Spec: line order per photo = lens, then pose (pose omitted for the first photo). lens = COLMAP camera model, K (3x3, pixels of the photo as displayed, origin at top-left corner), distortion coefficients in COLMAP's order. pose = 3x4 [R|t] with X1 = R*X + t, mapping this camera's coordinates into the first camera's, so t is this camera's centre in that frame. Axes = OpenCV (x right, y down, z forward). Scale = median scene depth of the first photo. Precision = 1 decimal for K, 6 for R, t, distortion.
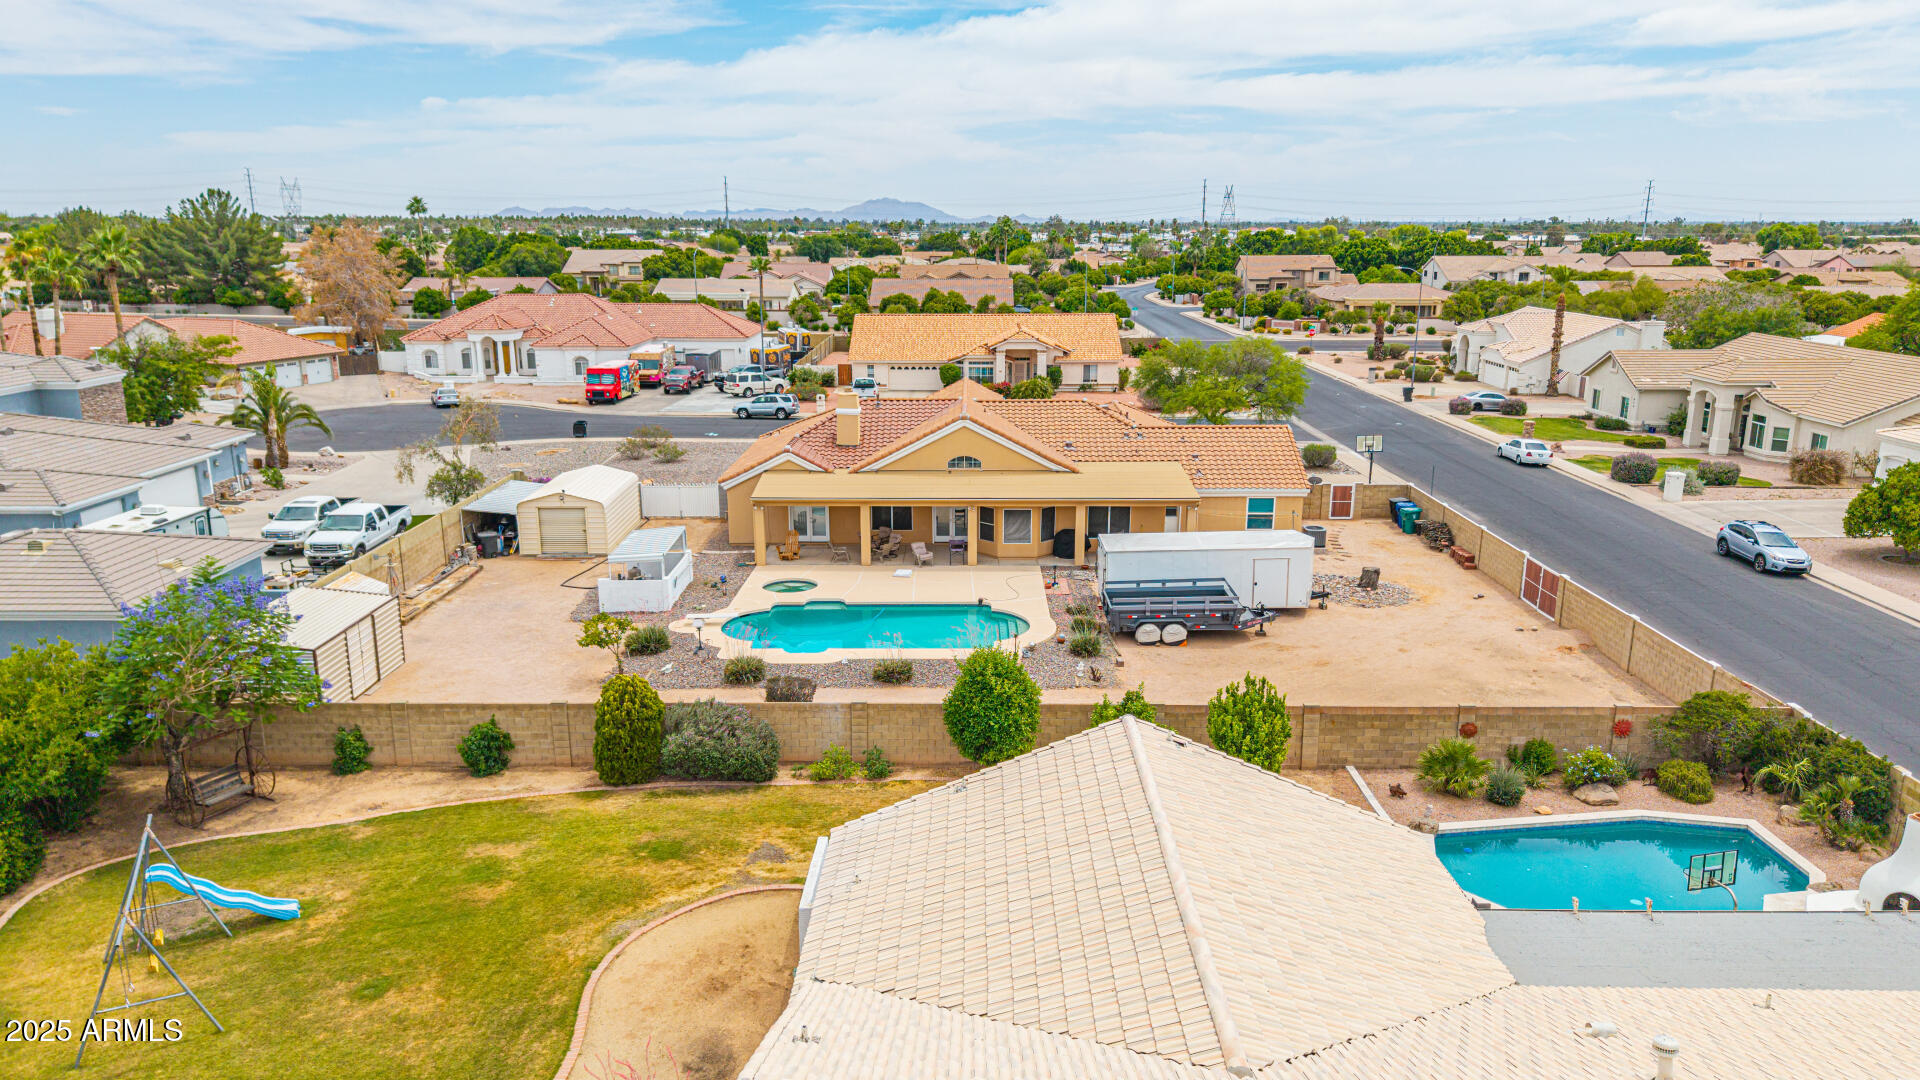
lens RADIAL K [[1284.4, 0, 970.0], [0, 1284.4, 537.7], [0, 0, 1]] dist [0.028213, -0.029556]
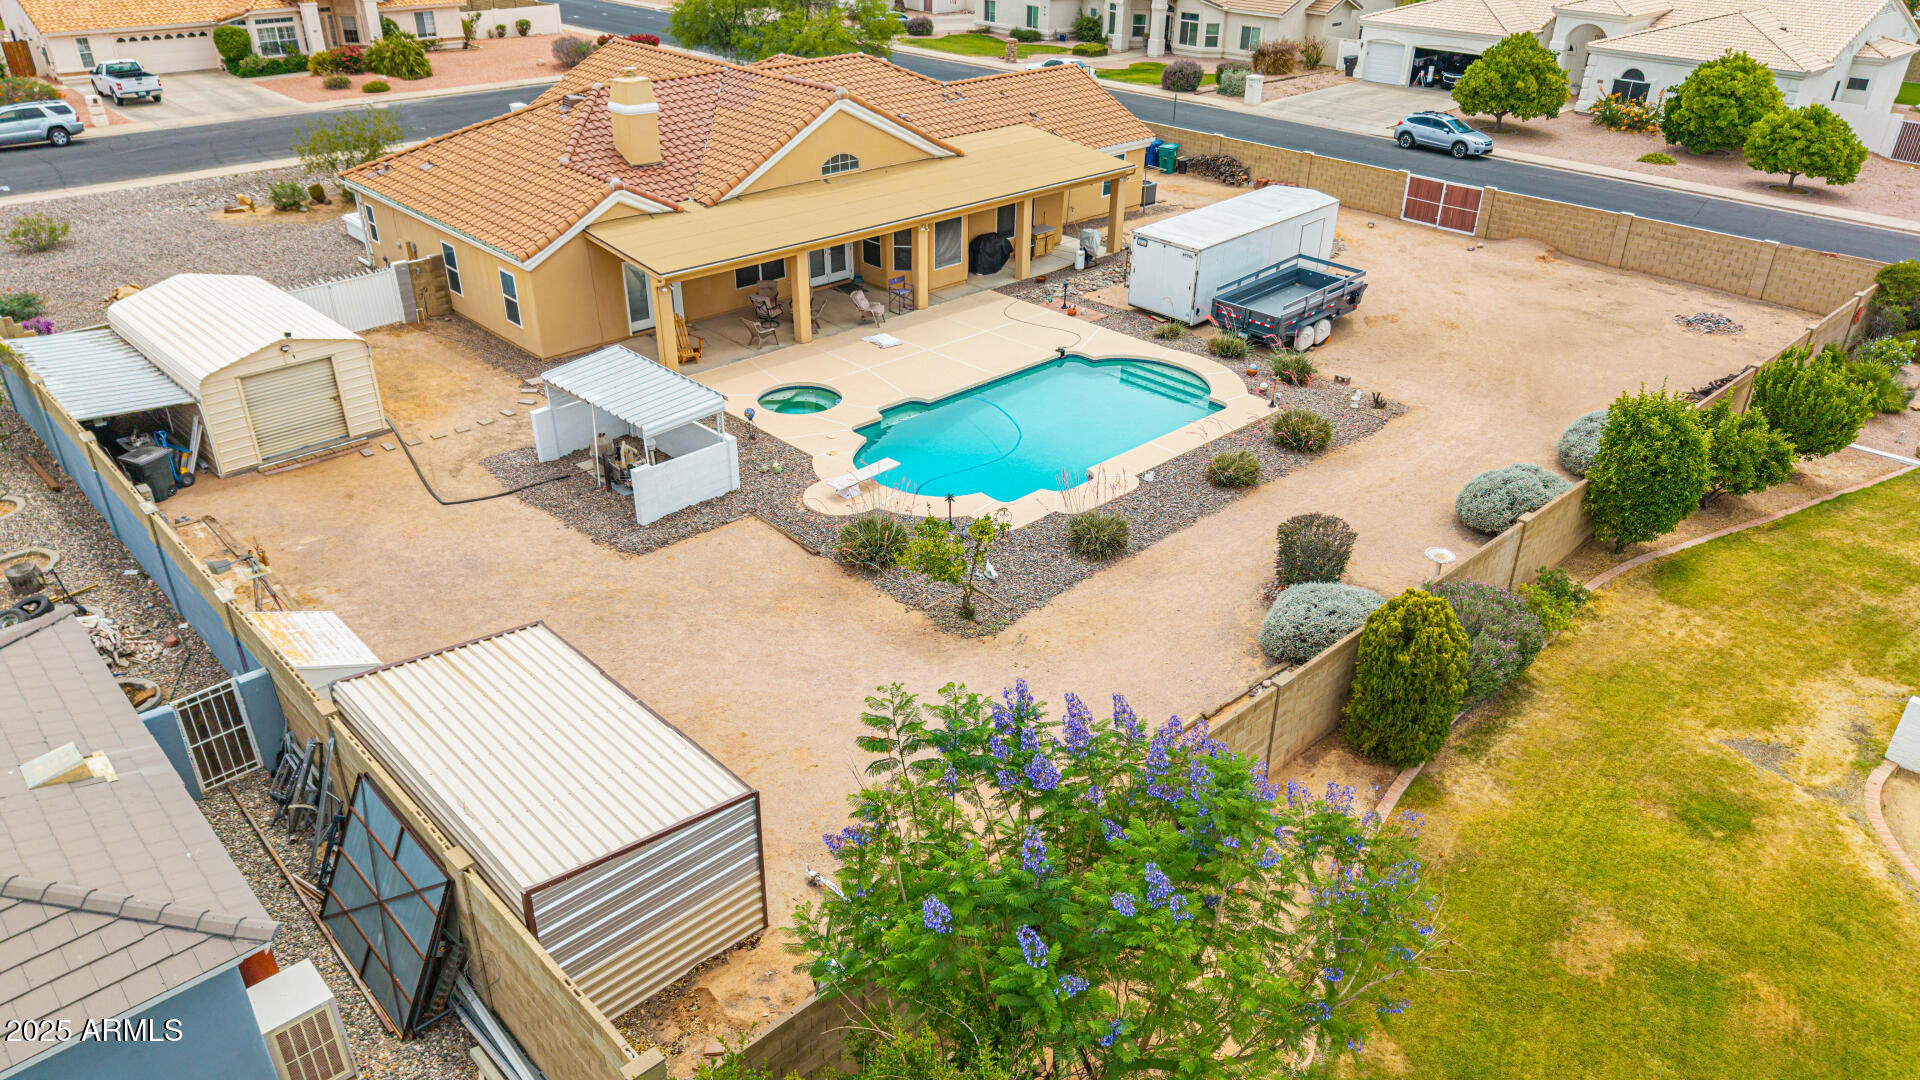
lens RADIAL K [[1295.0, 0, 965.1], [0, 1295.0, 545.6], [0, 0, 1]] dist [0.024843, -0.021085]
pose [[0.722552, -0.326787, 0.609204, -0.464135], [0.152339, 0.934825, 0.320772, -0.082701], [-0.674323, -0.138969, 0.725242, 0.424409]]
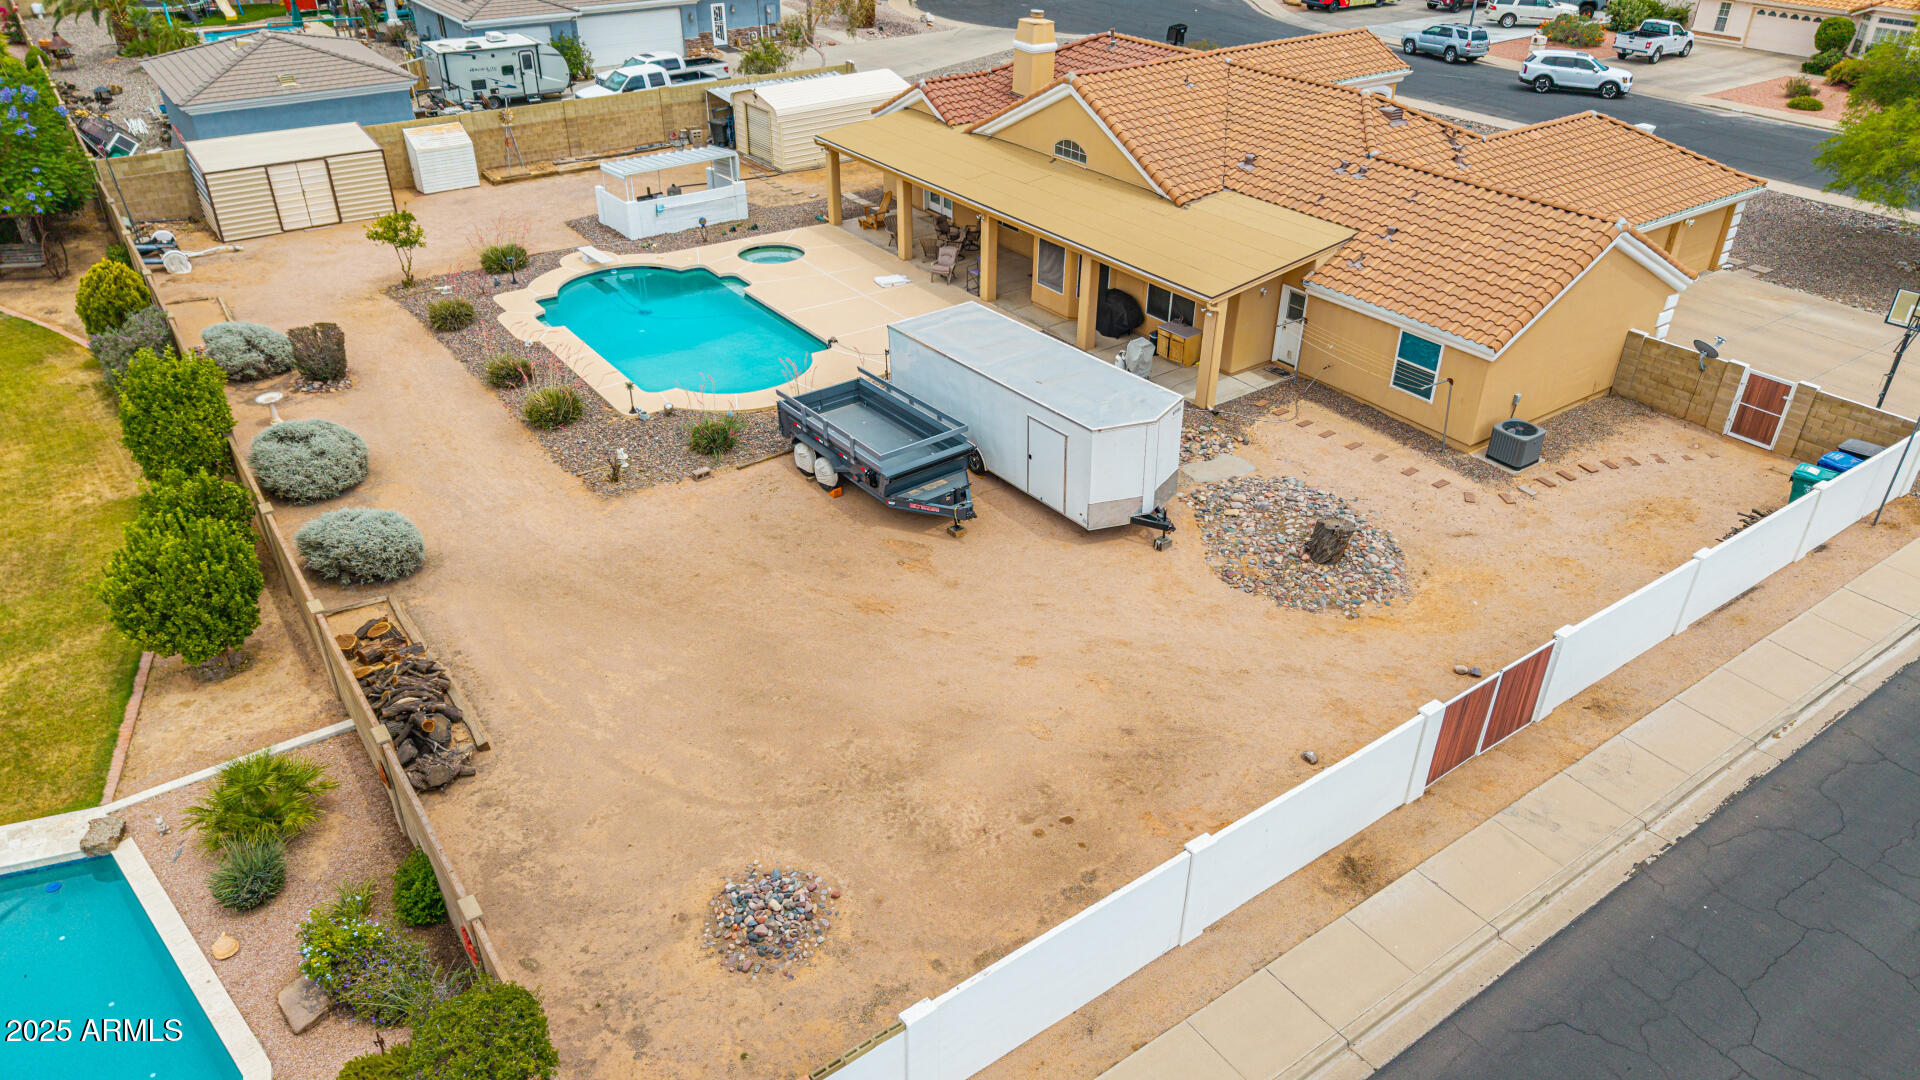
lens RADIAL K [[1295.0, 0, 965.1], [0, 1295.0, 545.6], [0, 0, 1]] dist [0.024843, -0.021085]
pose [[0.581278, 0.421624, -0.695952, 0.542735], [-0.196430, 0.902701, 0.382813, -0.125014], [0.789640, -0.085815, 0.607540, 0.534618]]
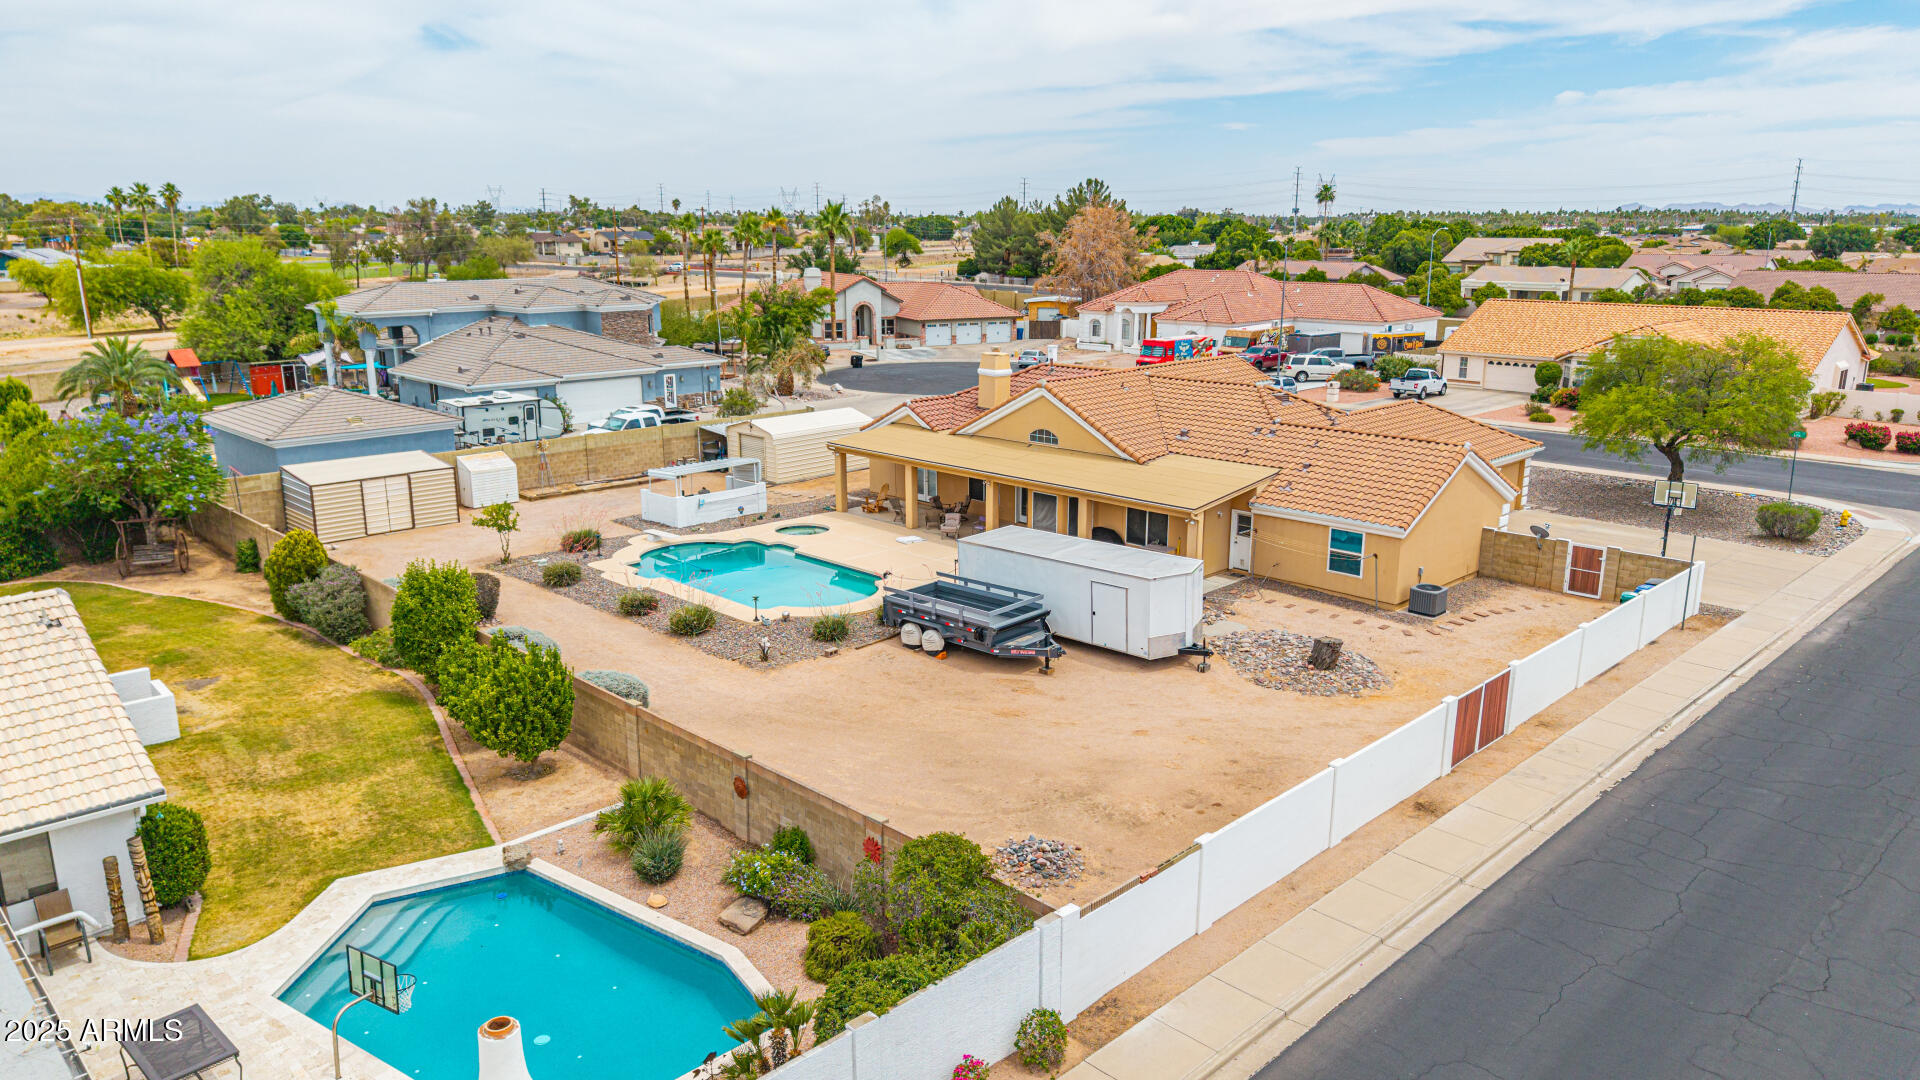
lens RADIAL K [[1314.6, 0, 964.2], [0, 1314.6, 516.8], [0, 0, 1]] dist [0.057059, -0.090655]
pose [[0.703830, 0.153112, -0.693671, 0.609411], [-0.166467, 0.984855, 0.048479, -0.040033], [0.690588, 0.081353, 0.718658, 0.323773]]
